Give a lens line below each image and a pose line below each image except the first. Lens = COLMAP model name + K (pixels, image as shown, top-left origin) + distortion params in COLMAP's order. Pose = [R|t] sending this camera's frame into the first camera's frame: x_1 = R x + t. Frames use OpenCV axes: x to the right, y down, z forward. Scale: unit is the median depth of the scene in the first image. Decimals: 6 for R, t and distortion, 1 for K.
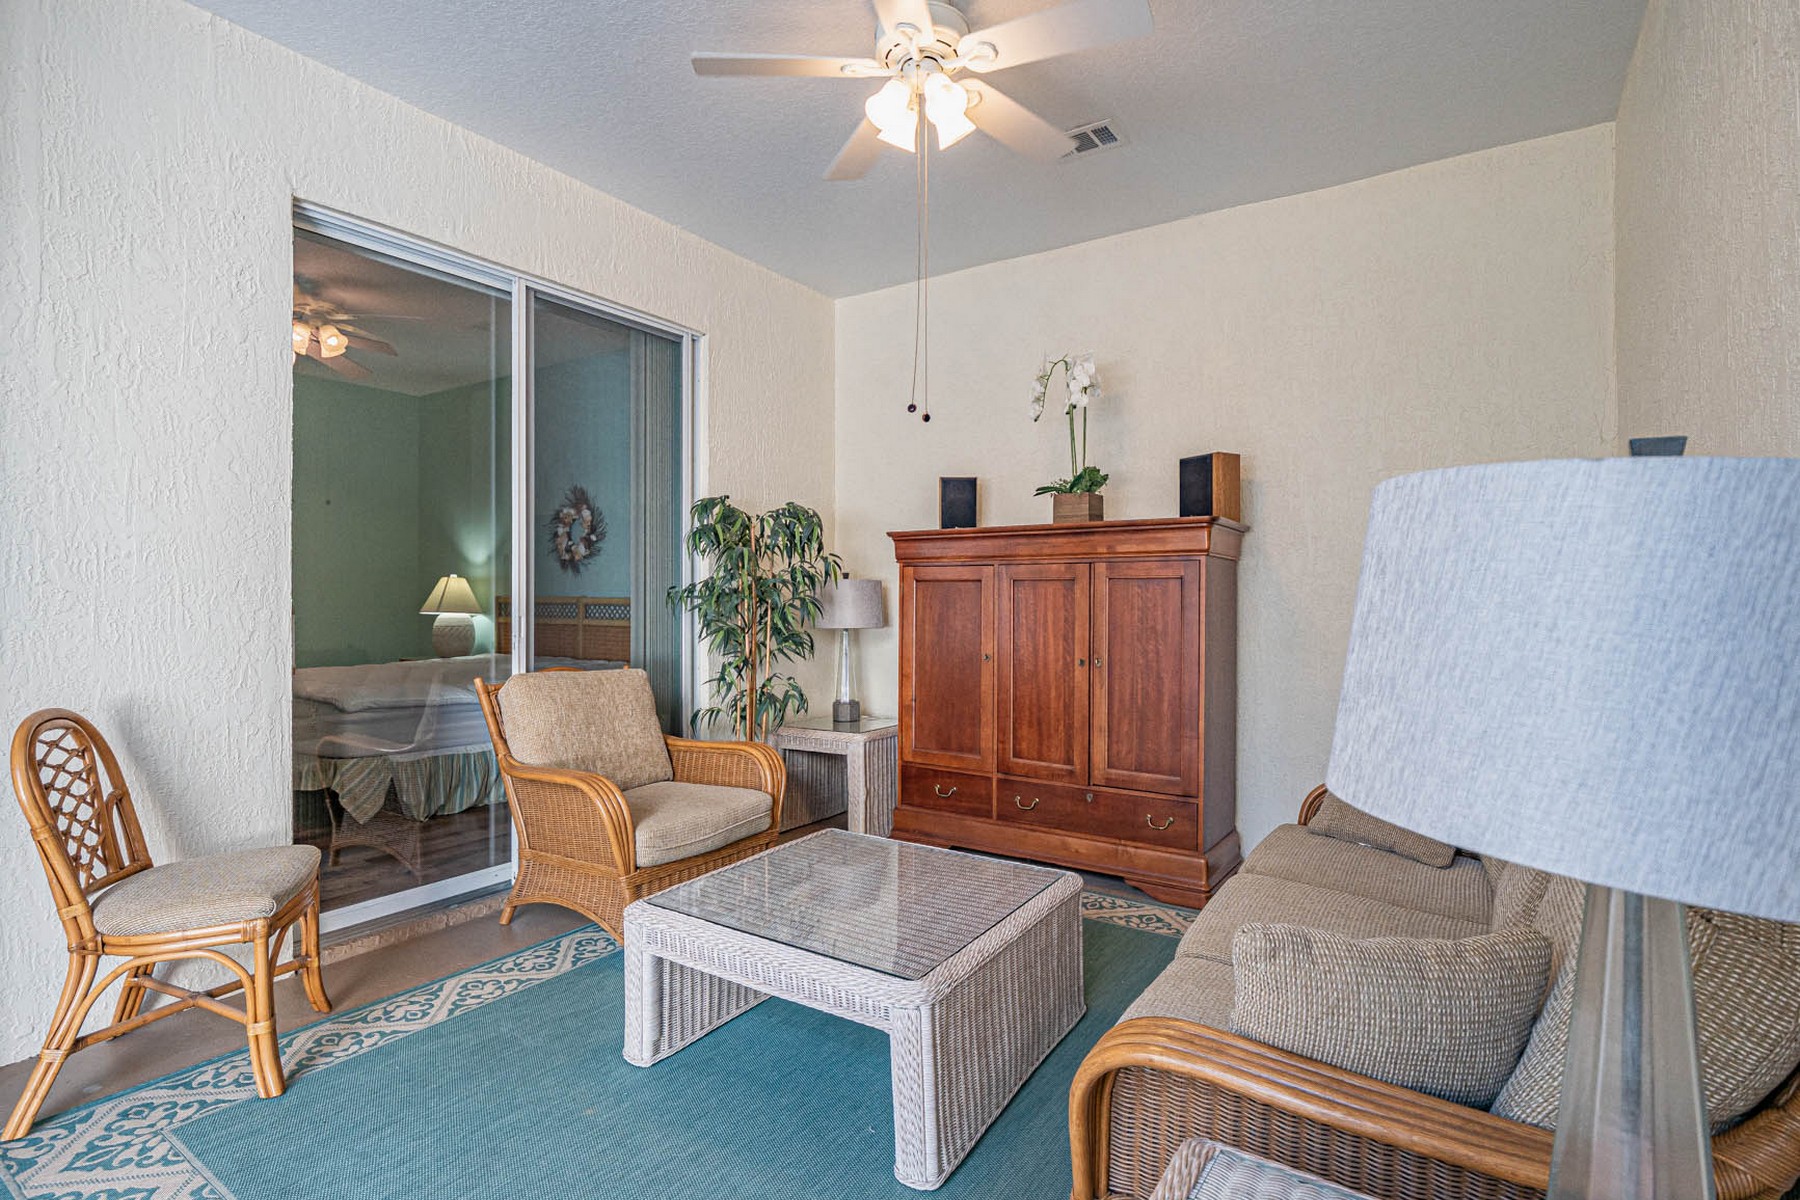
lens RADIAL K [[905.6, 0, 900.0], [0, 905.6, 600.0], [0, 0, 1]] dist [0.012518, 0.000179]
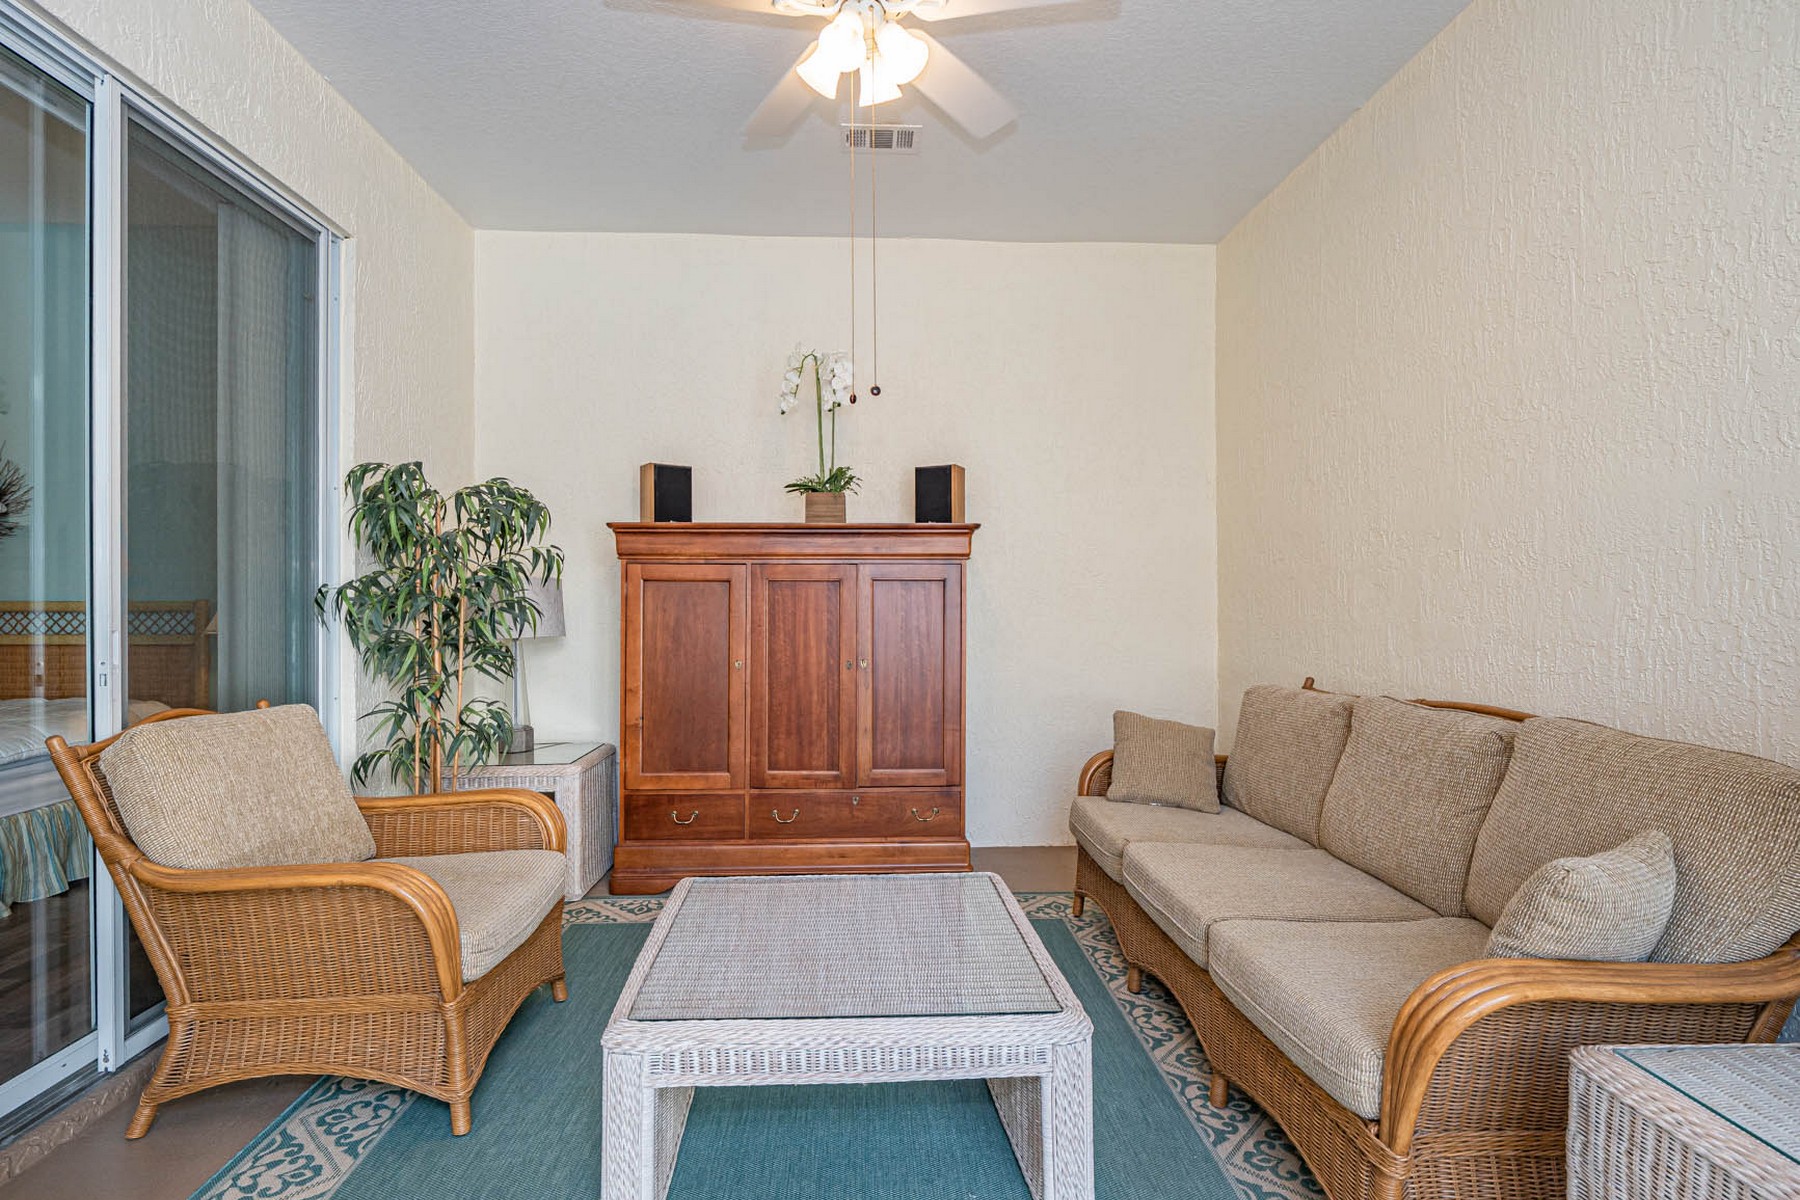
lens RADIAL K [[890.8, 0, 894.2], [0, 890.8, 604.3], [0, 0, 1]] dist [0.018681, -0.017525]
pose [[0.798202, -0.005105, 0.602369, -0.333470], [0.005466, 0.999984, 0.001231, 0.002068], [-0.602366, 0.002310, 0.798217, 0.187604]]
